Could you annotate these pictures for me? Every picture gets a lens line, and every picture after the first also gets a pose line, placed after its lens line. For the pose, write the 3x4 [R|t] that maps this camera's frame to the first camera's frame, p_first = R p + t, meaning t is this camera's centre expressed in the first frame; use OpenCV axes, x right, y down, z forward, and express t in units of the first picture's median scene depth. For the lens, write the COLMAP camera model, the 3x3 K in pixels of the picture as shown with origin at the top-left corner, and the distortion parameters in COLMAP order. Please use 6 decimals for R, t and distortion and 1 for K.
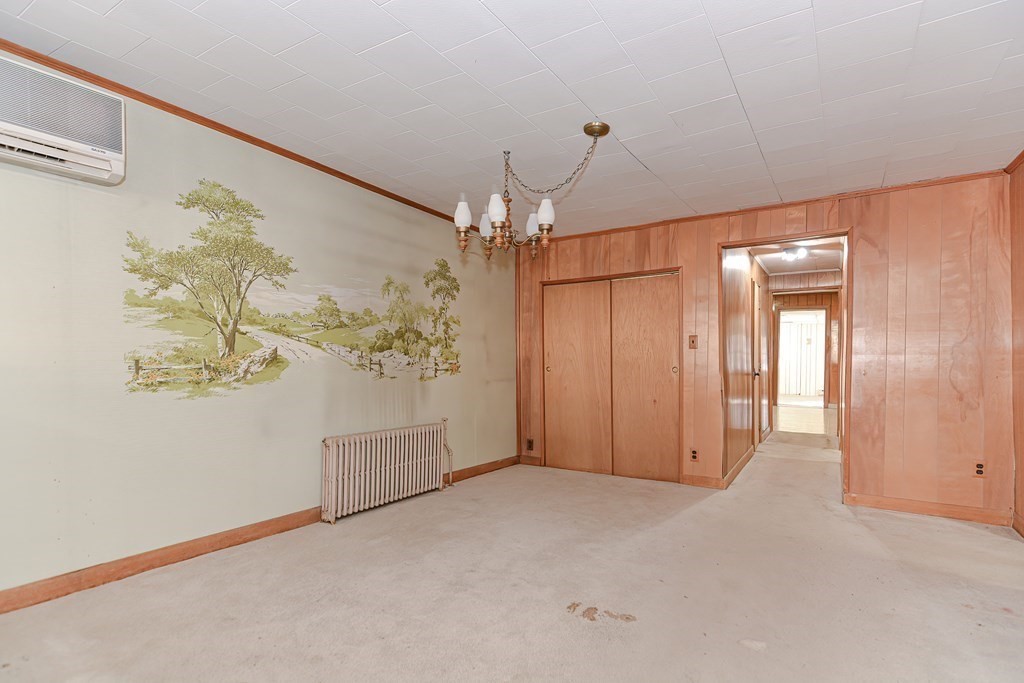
lens RADIAL K [[500.2, 0, 540.3], [0, 500.2, 354.3], [0, 0, 1]] dist [0.016061, -0.002302]
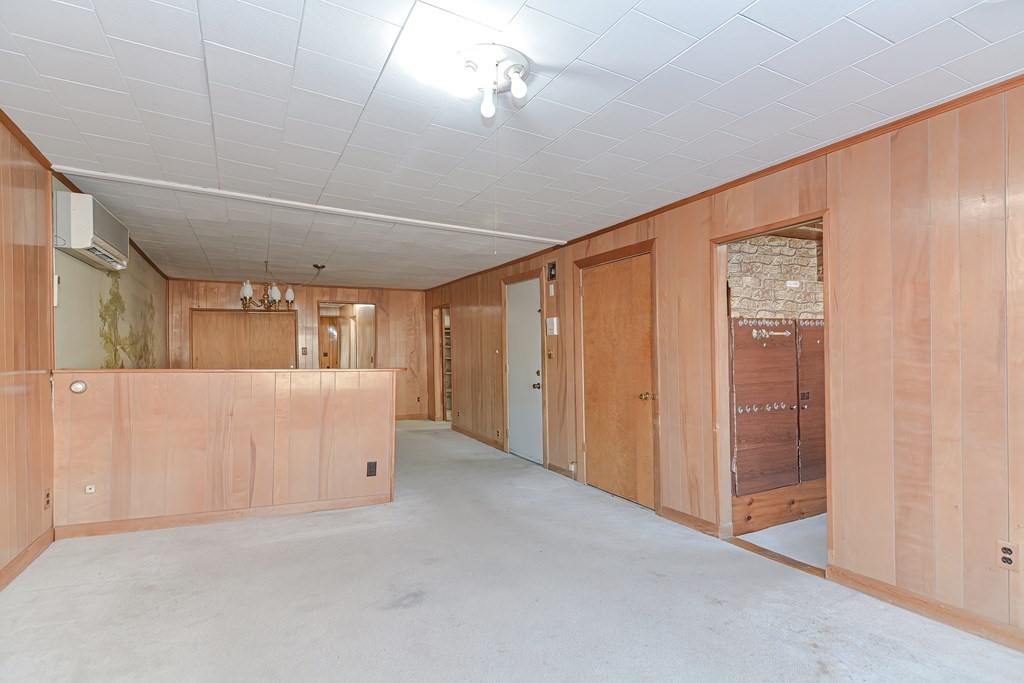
lens RADIAL K [[500.2, 0, 513.9], [0, 500.2, 346.6], [0, 0, 1]] dist [0.016061, -0.002302]
pose [[0.520562, 0.007305, 0.853793, -0.889986], [0.001432, 0.999955, -0.009429, -0.023312], [-0.853823, 0.006131, 0.520528, -0.642897]]
